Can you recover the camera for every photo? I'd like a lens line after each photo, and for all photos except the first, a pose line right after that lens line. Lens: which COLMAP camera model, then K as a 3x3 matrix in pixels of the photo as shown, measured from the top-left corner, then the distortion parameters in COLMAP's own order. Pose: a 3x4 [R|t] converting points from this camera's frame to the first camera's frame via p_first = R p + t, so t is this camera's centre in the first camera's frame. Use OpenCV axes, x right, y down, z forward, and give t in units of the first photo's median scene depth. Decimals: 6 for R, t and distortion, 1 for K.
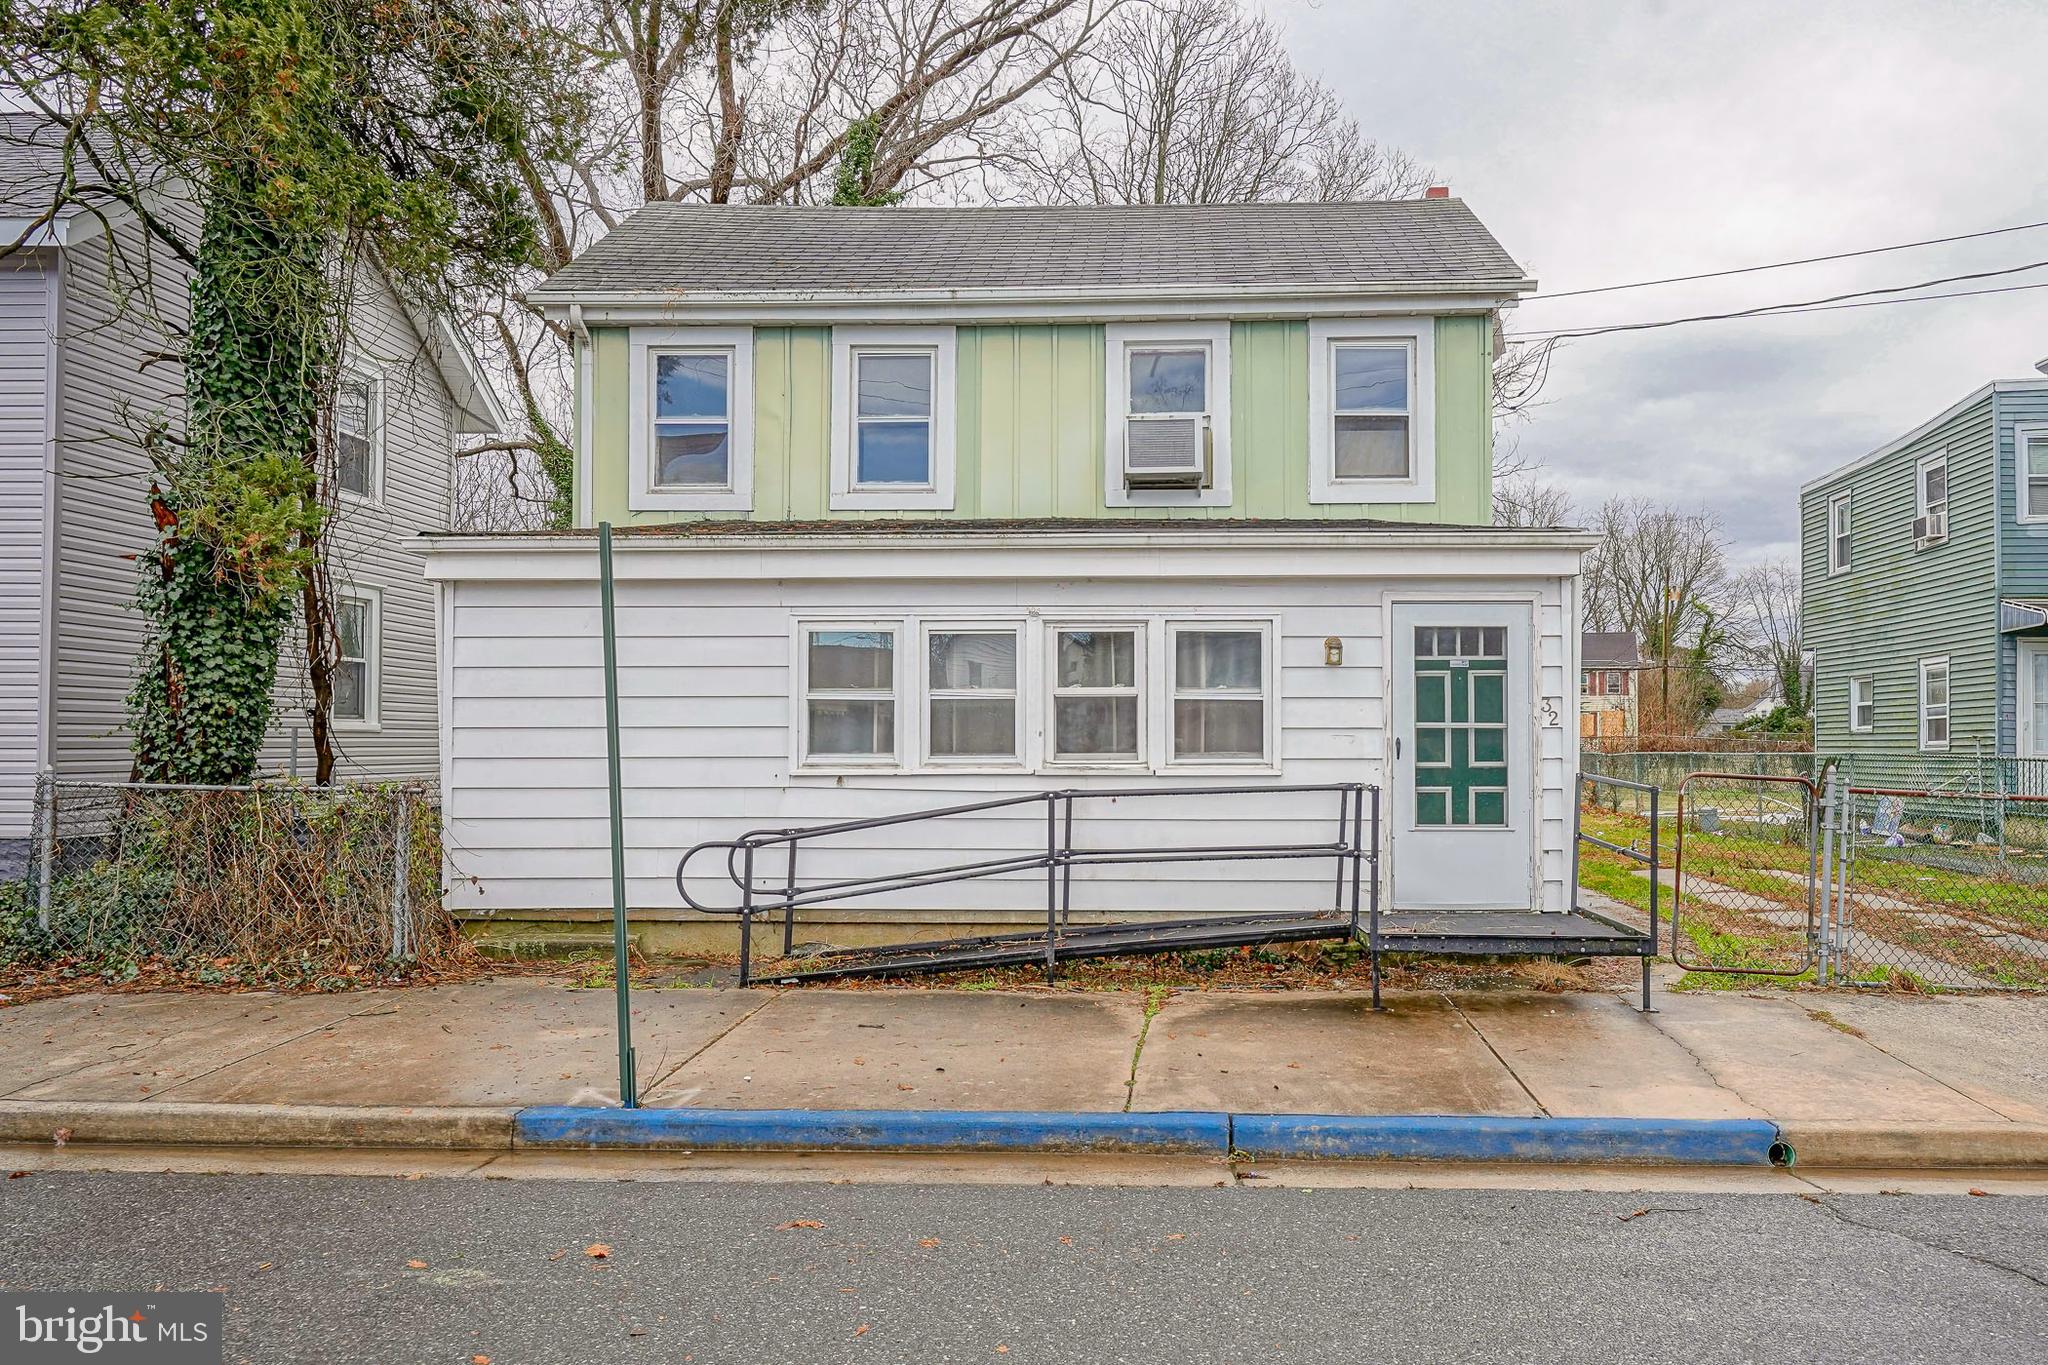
lens RADIAL K [[1398.9, 0, 1025.4], [0, 1398.9, 644.2], [0, 0, 1]] dist [-0.002397, -0.002533]
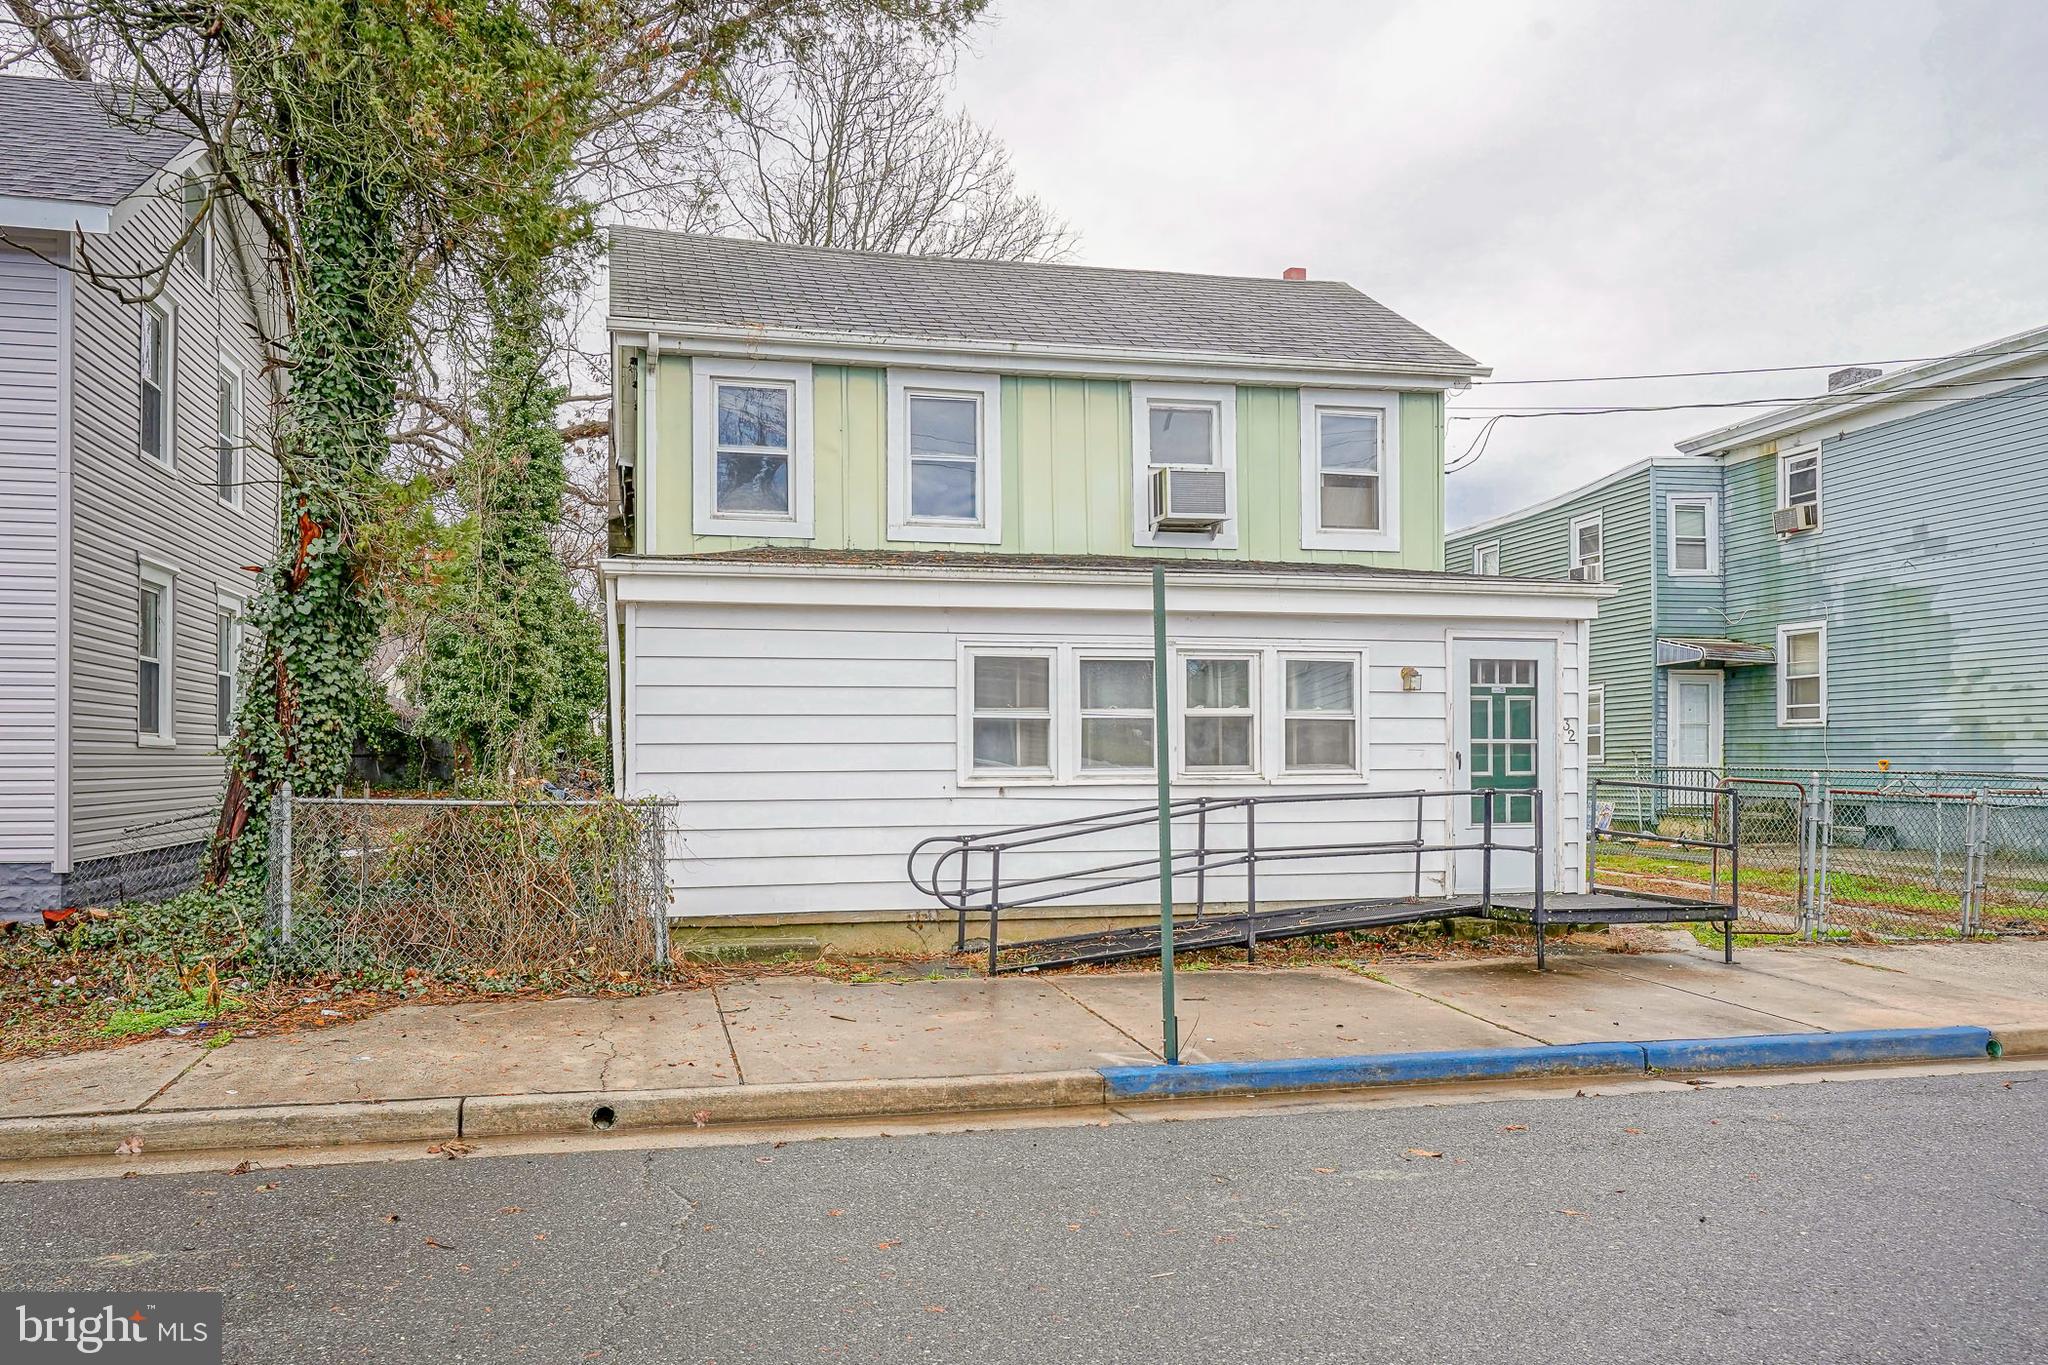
lens RADIAL K [[1349.9, 0, 1024.0], [0, 1349.9, 682.5], [0, 0, 1]] dist [-0.003401, -0.001967]
pose [[0.973147, 0.009579, 0.229986, -0.358649], [-0.012581, 0.999854, 0.011590, -0.000951], [-0.229842, -0.014172, 0.973125, -0.038590]]
